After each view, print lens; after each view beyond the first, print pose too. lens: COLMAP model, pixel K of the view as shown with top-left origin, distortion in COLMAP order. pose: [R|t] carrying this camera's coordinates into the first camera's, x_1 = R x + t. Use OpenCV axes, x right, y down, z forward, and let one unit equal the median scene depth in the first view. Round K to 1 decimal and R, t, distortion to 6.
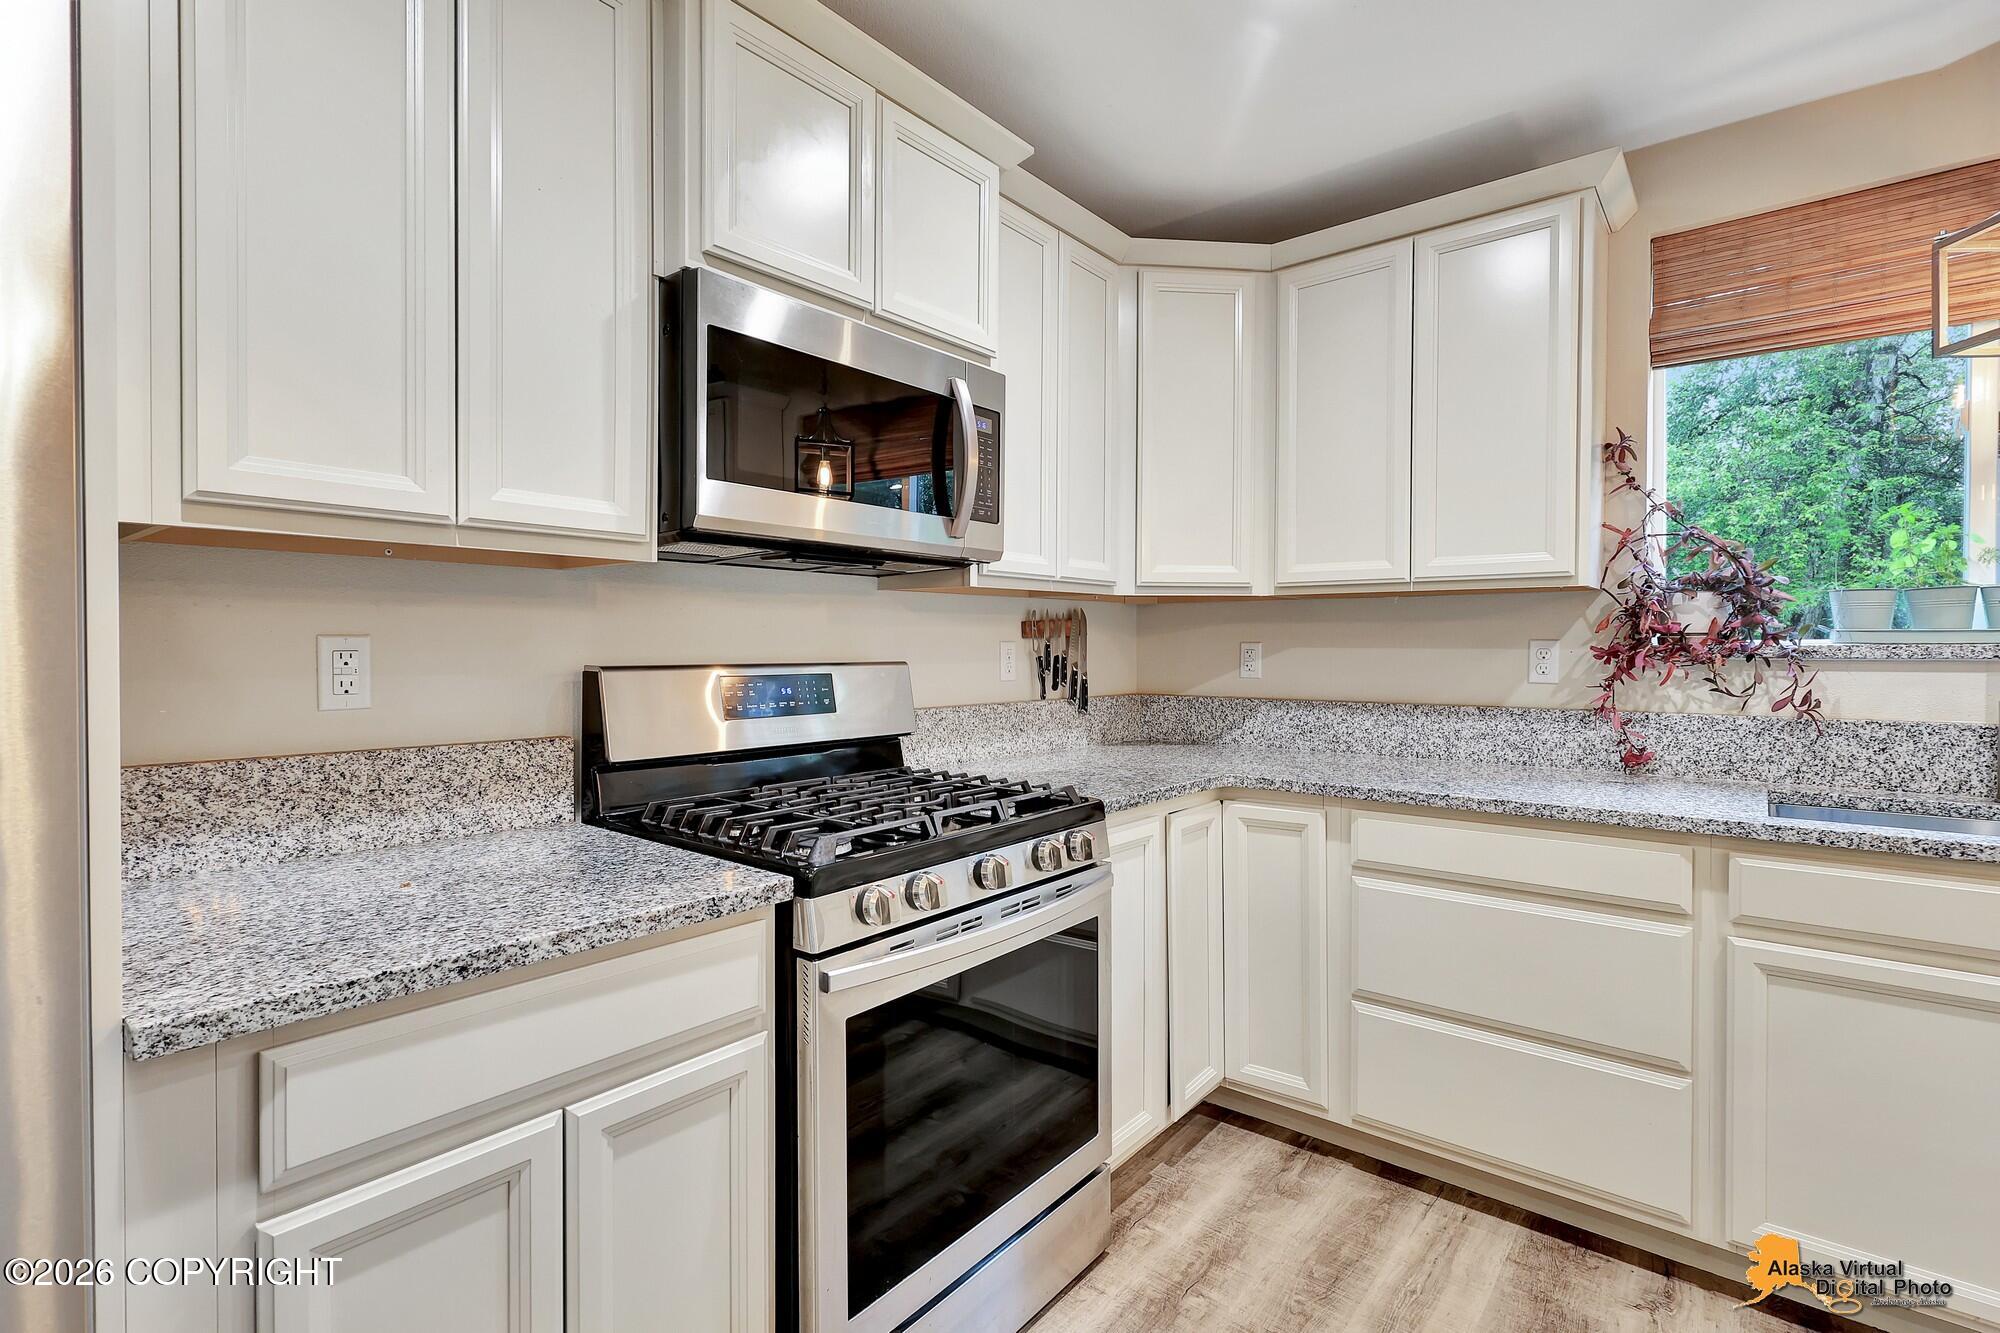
lens RADIAL K [[936.6, 0, 997.8], [0, 936.6, 653.3], [0, 0, 1]] dist [-0.002729, 0.000152]
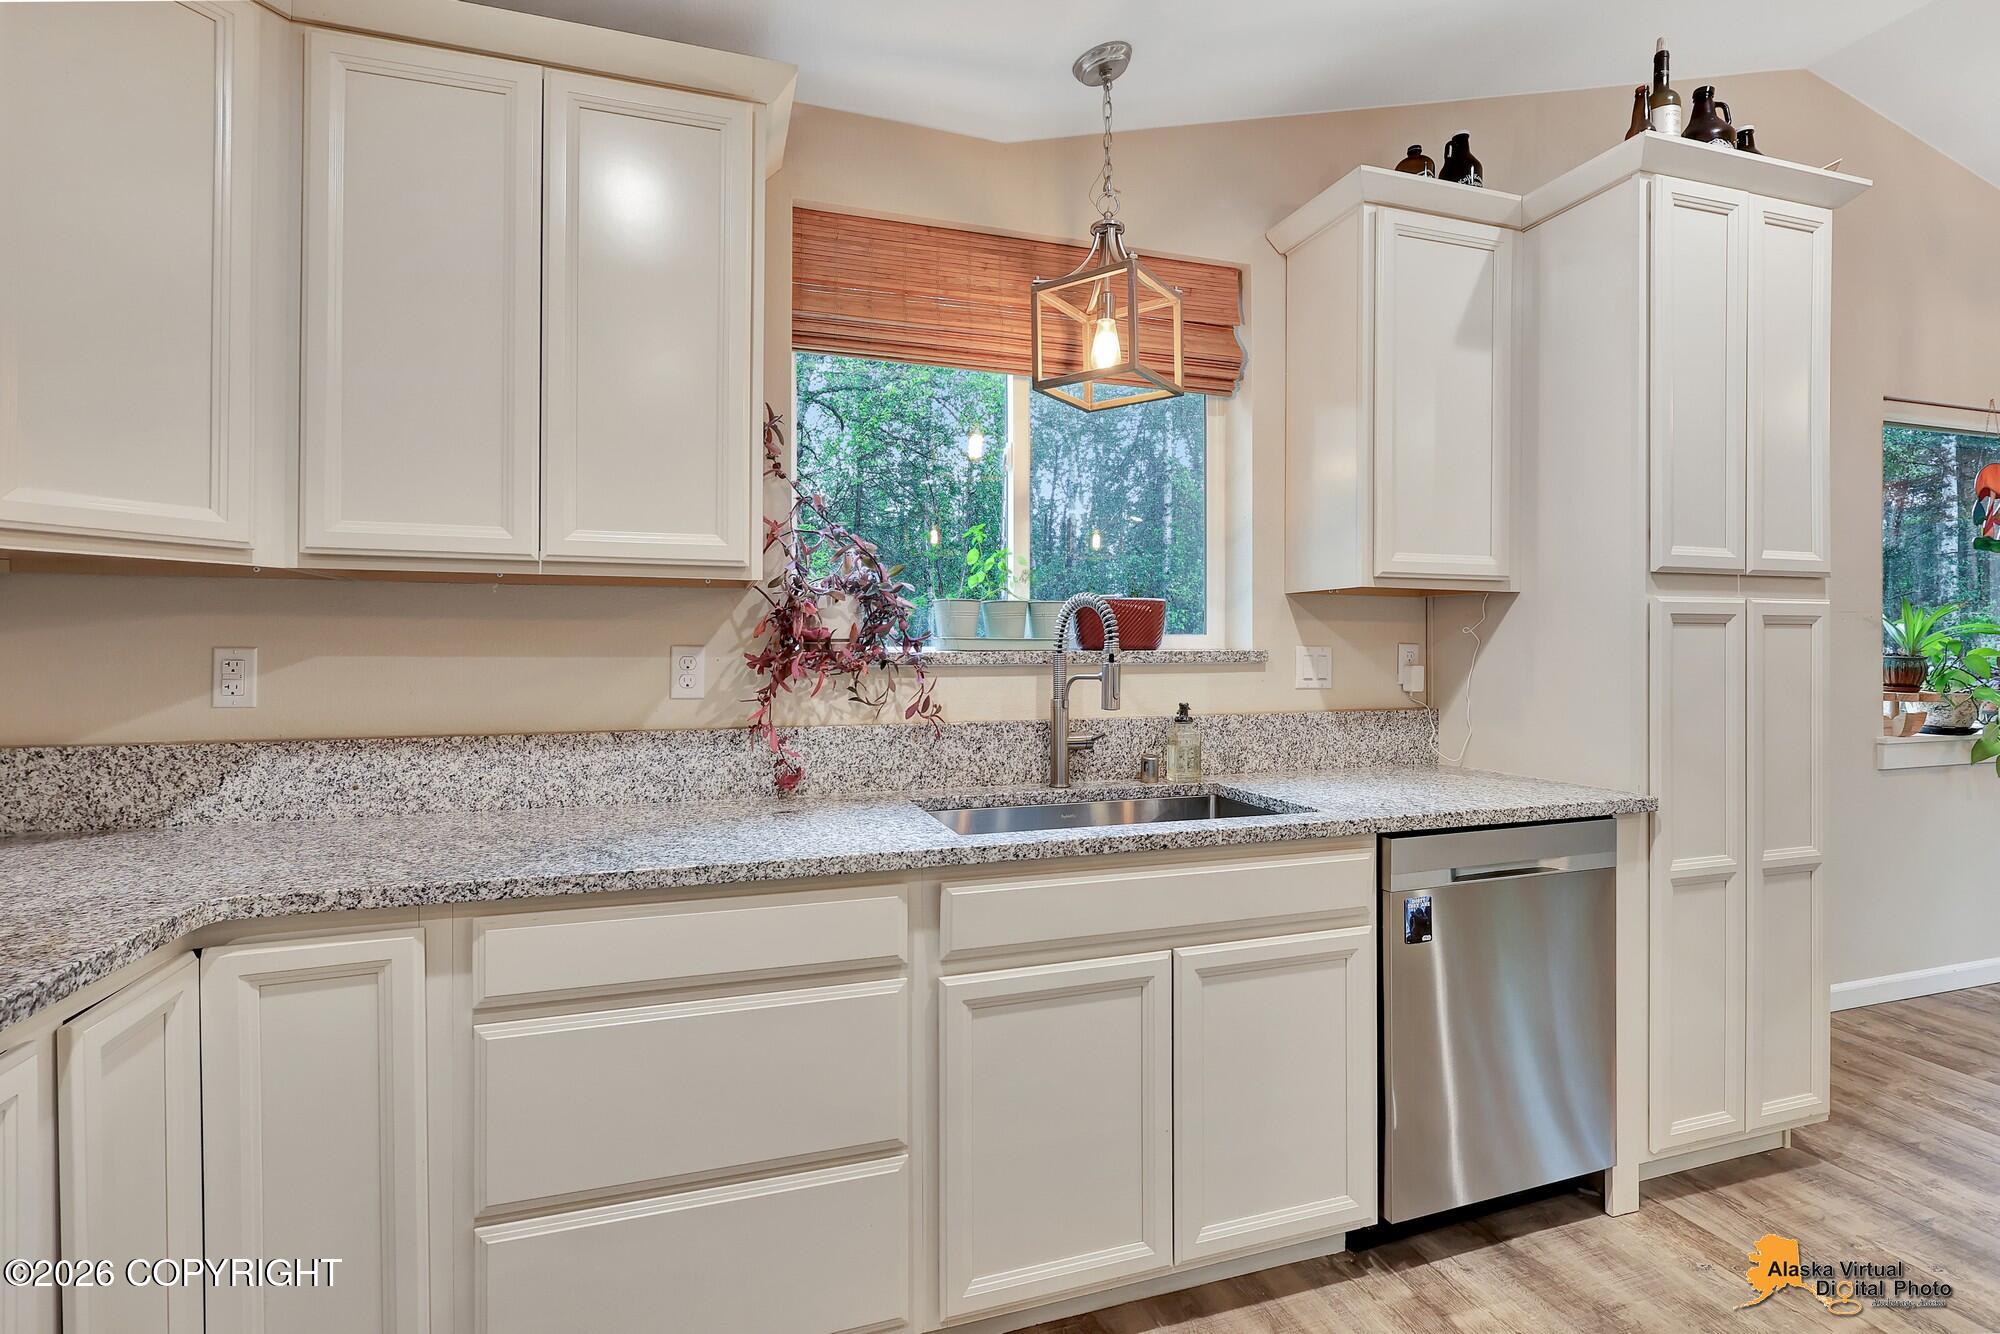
lens RADIAL K [[936.6, 0, 995.5], [0, 936.6, 647.2], [0, 0, 1]] dist [-0.002729, 0.000152]
pose [[0.543015, 0.004386, 0.839711, 0.044840], [0.007917, 0.999915, -0.010342, -0.002474], [-0.839686, 0.012264, 0.542934, 0.359643]]
